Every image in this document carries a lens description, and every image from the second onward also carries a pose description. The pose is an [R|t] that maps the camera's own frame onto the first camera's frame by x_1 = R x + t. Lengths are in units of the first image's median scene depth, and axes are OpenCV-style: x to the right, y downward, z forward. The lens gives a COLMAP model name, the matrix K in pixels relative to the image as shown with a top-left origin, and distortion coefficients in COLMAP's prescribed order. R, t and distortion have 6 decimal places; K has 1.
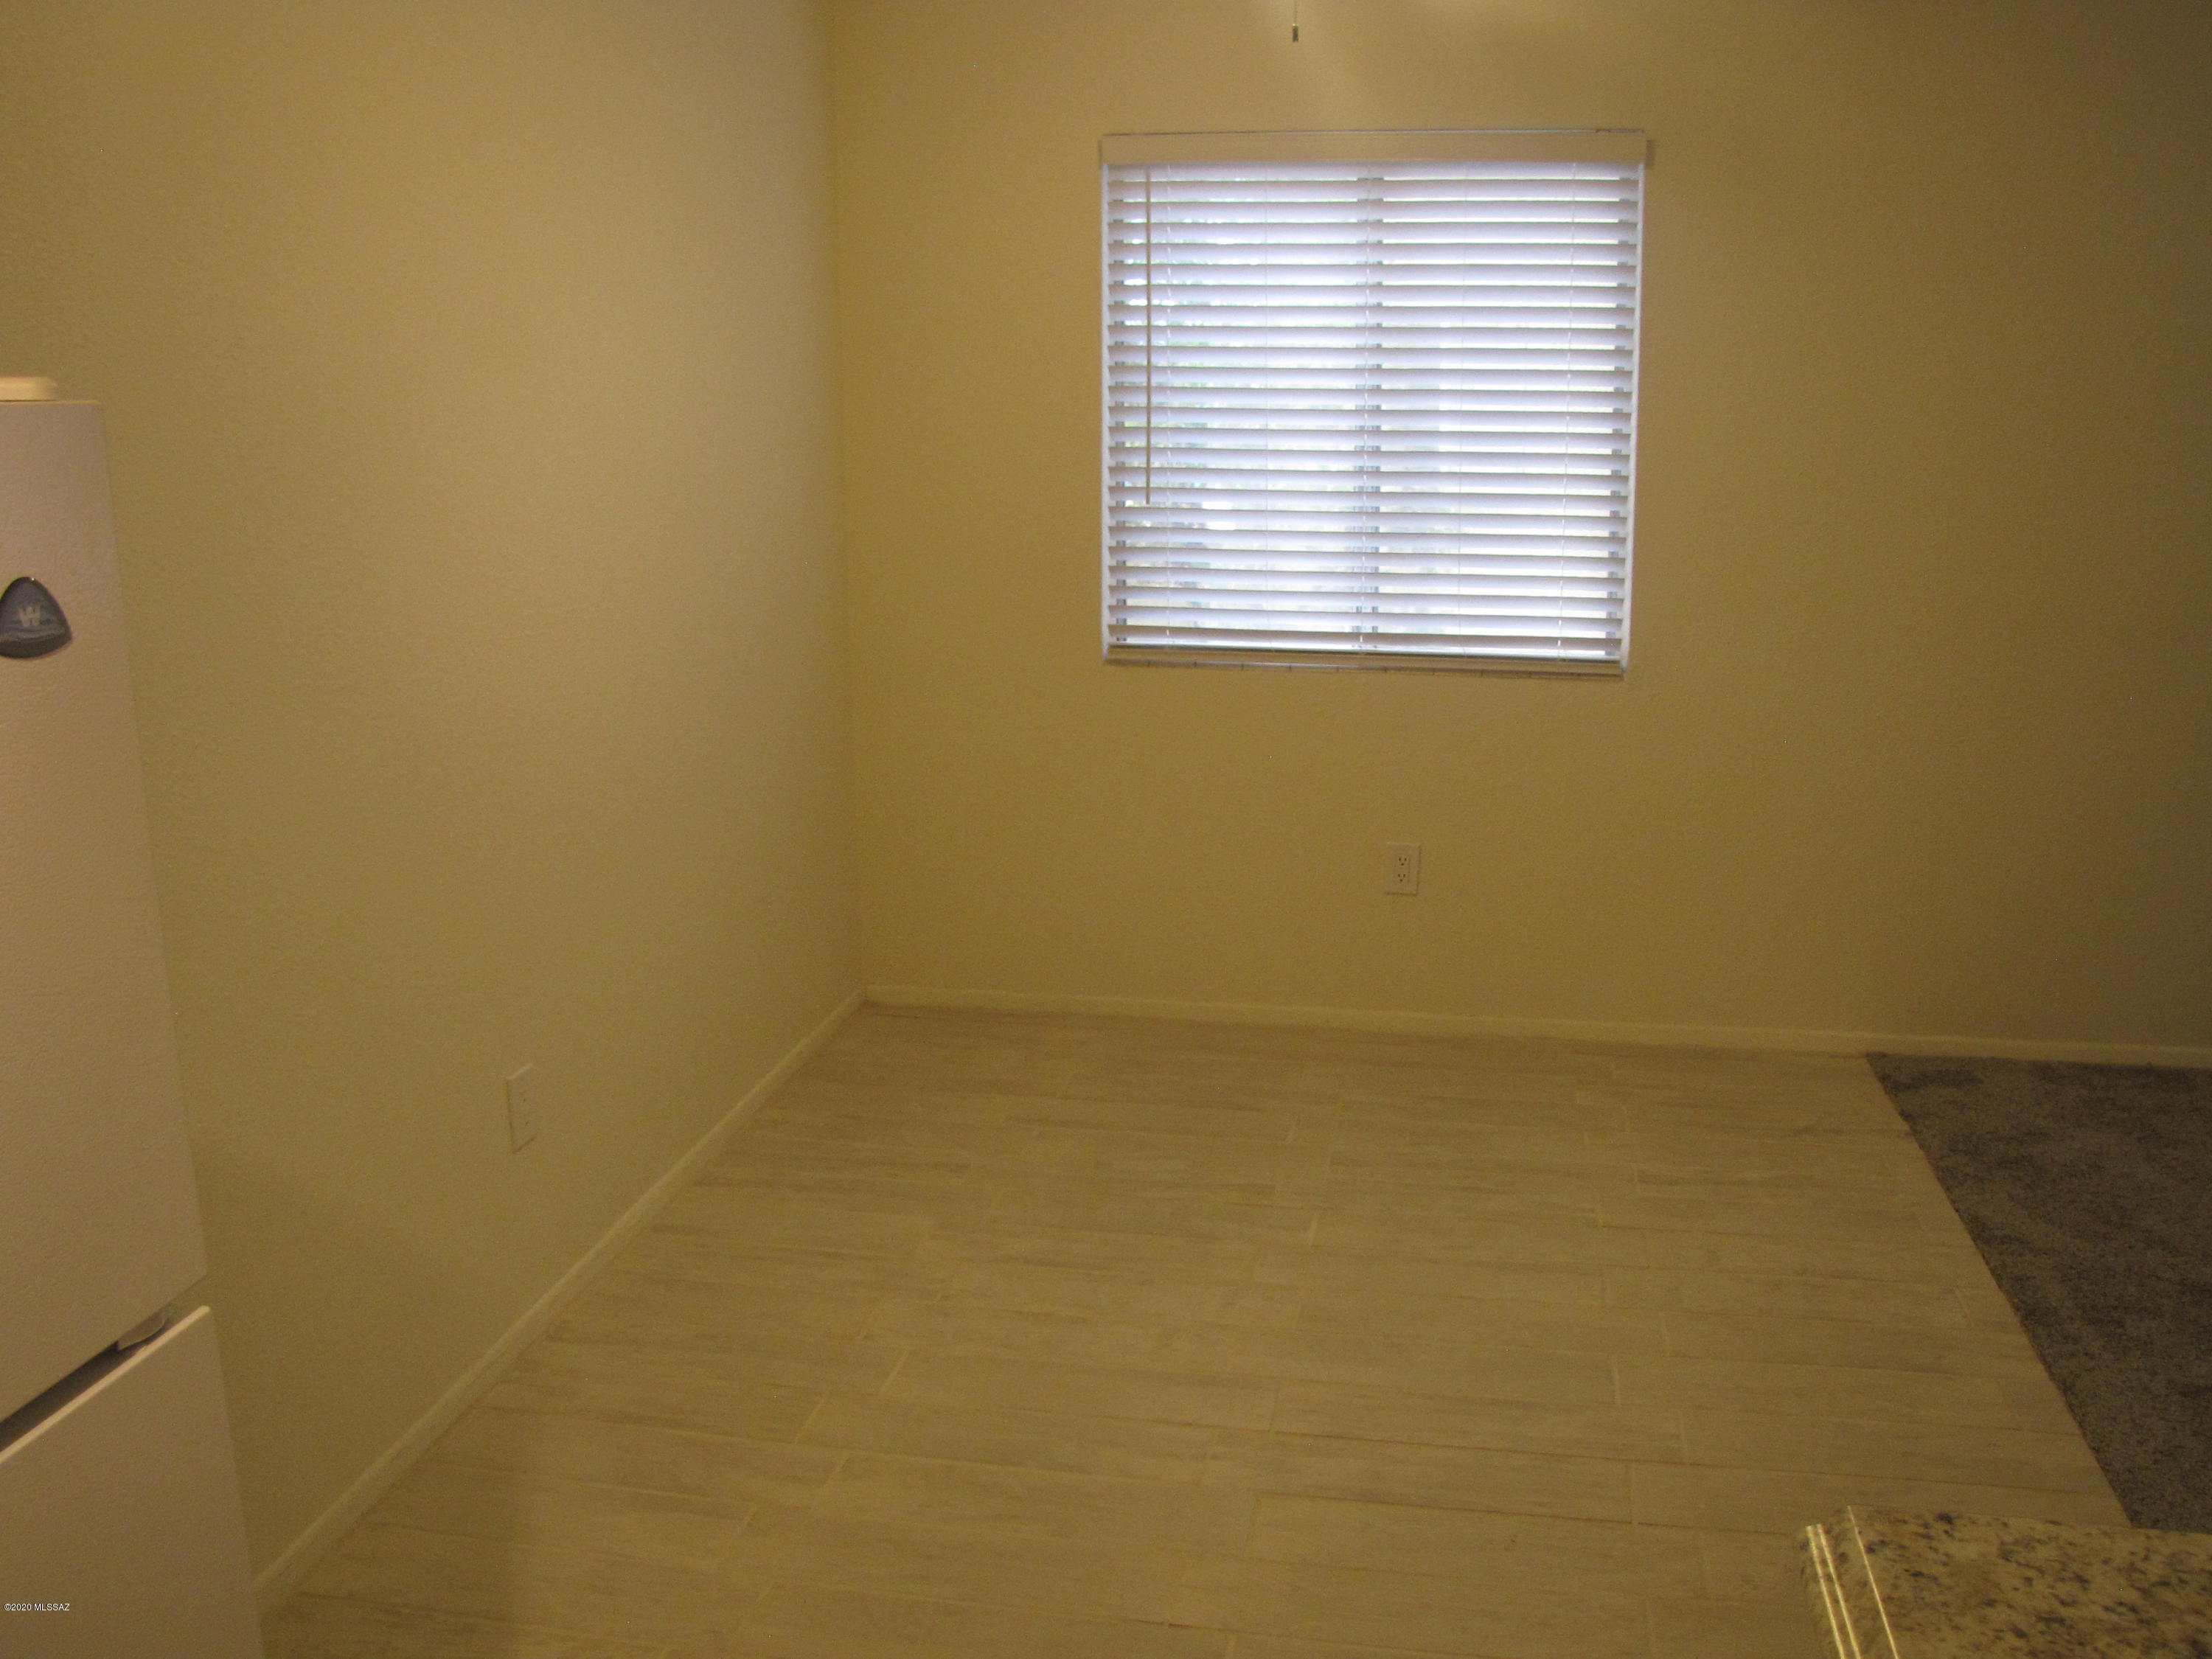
lens RADIAL K [[1857.9, 0, 1106.0], [0, 1857.9, 829.5], [0, 0, 1]] dist [-0.151441, 0.151278]
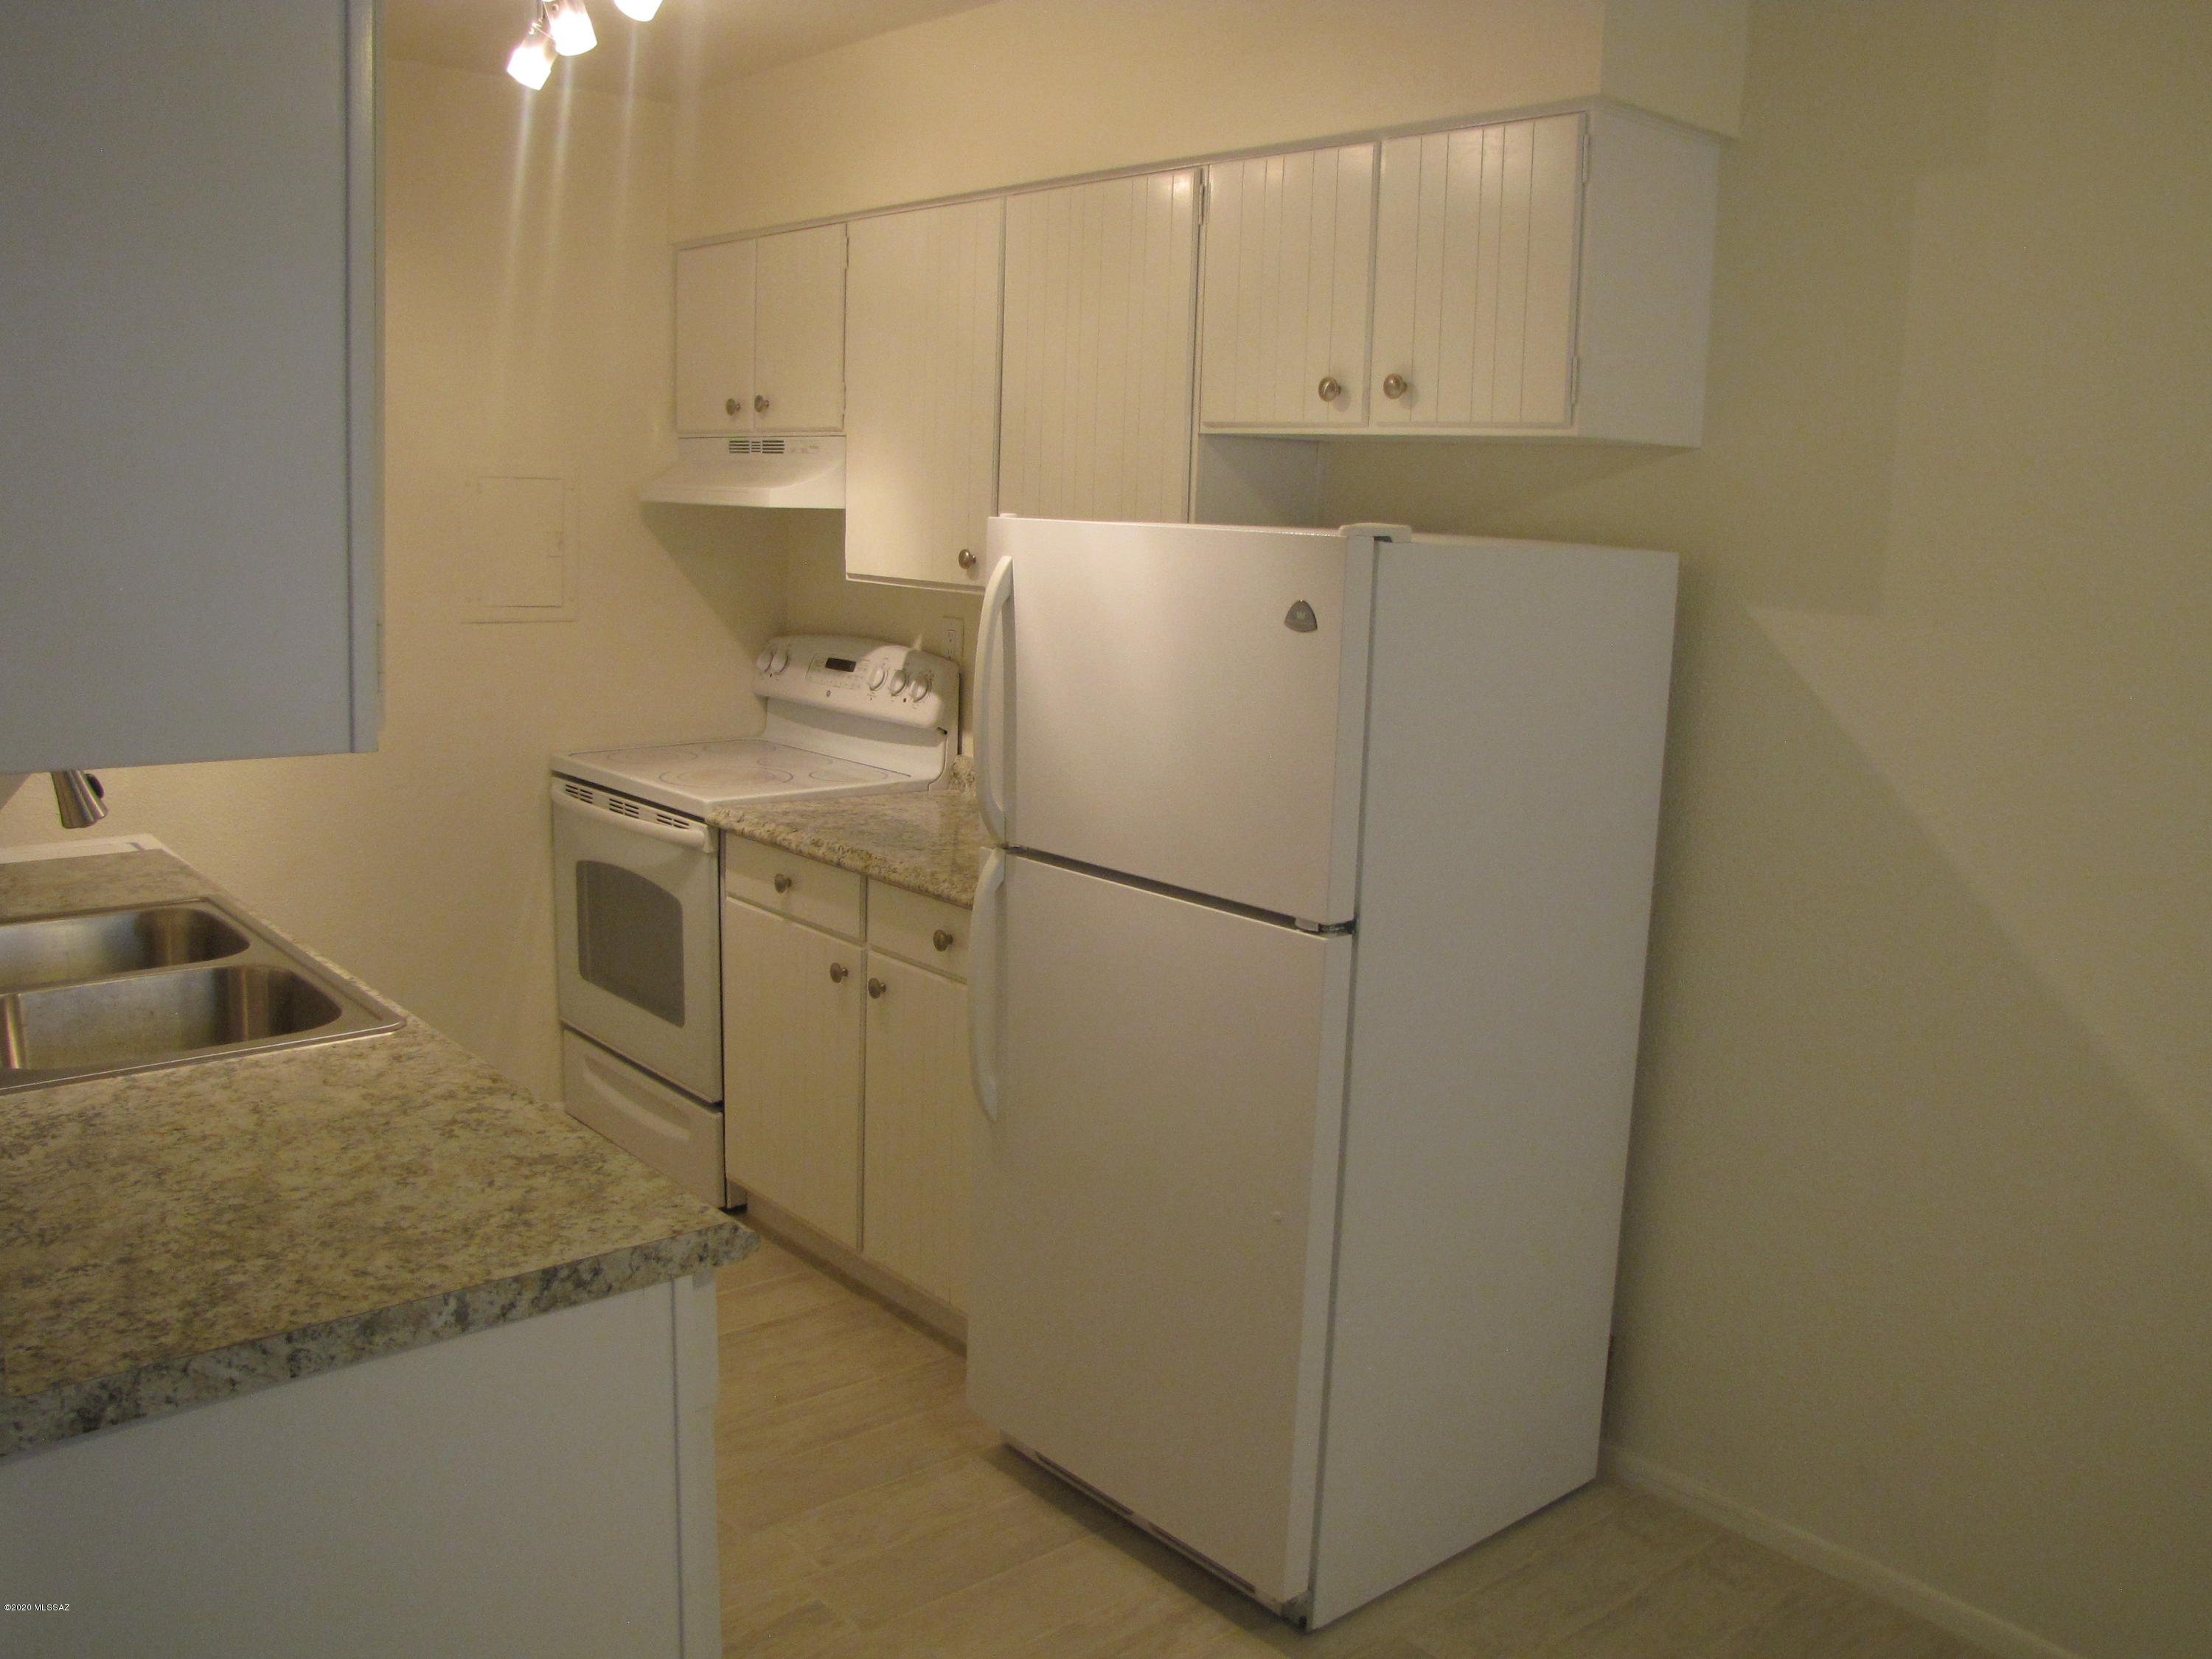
lens RADIAL K [[1857.9, 0, 1106.0], [0, 1857.9, 829.5], [0, 0, 1]] dist [-0.151441, 0.151278]
pose [[-0.618232, 0.108339, -0.778493, 1.512312], [-0.222138, 0.925993, 0.305274, -0.528932], [0.753952, 0.361663, -0.548412, 2.133616]]
